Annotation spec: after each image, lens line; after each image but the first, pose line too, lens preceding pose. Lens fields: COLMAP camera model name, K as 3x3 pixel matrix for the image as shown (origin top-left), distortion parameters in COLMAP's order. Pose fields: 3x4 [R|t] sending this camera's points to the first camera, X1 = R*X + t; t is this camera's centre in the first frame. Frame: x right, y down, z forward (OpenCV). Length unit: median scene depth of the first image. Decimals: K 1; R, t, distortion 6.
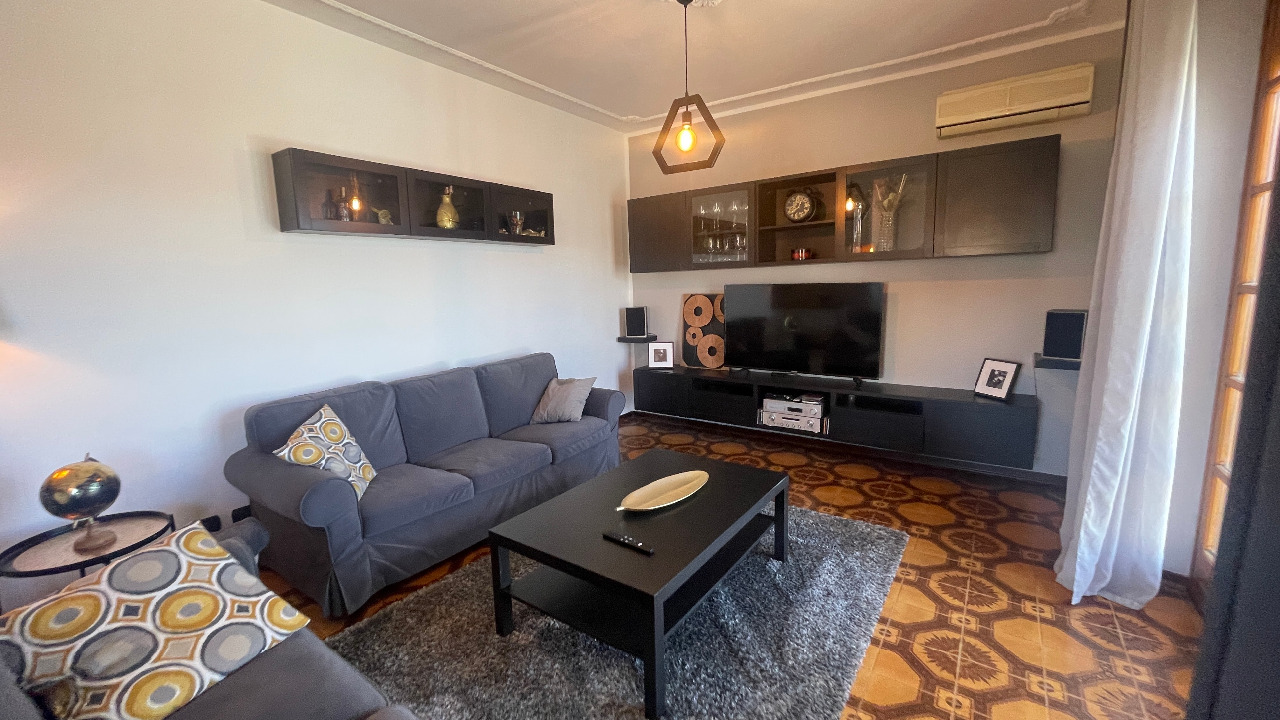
lens RADIAL K [[517.2, 0, 642.1], [0, 517.2, 357.7], [0, 0, 1]] dist [-0.001863, -0.000075]
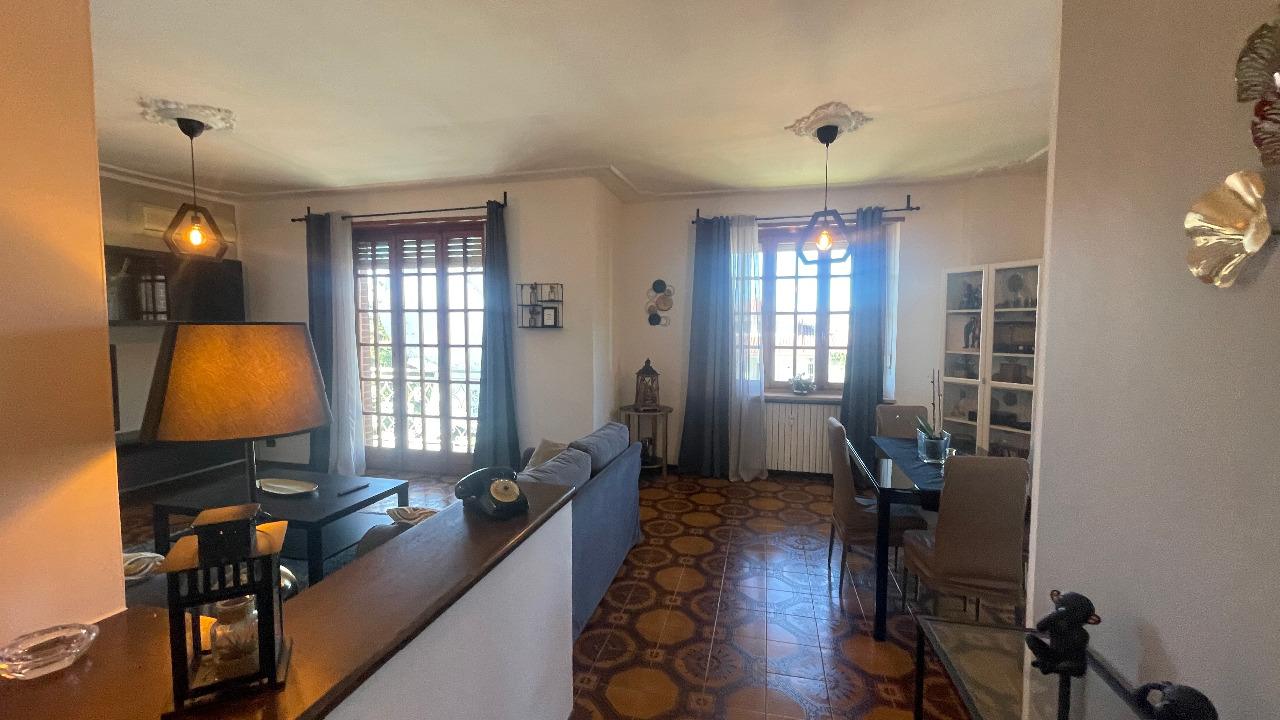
lens RADIAL K [[517.2, 0, 639.9], [0, 517.2, 363.6], [0, 0, 1]] dist [-0.001863, -0.000075]
pose [[-0.361479, -0.042633, 0.931405, -1.121056], [0.138763, 0.985369, 0.098957, -0.060540], [-0.921997, 0.165016, -0.350274, 0.352498]]
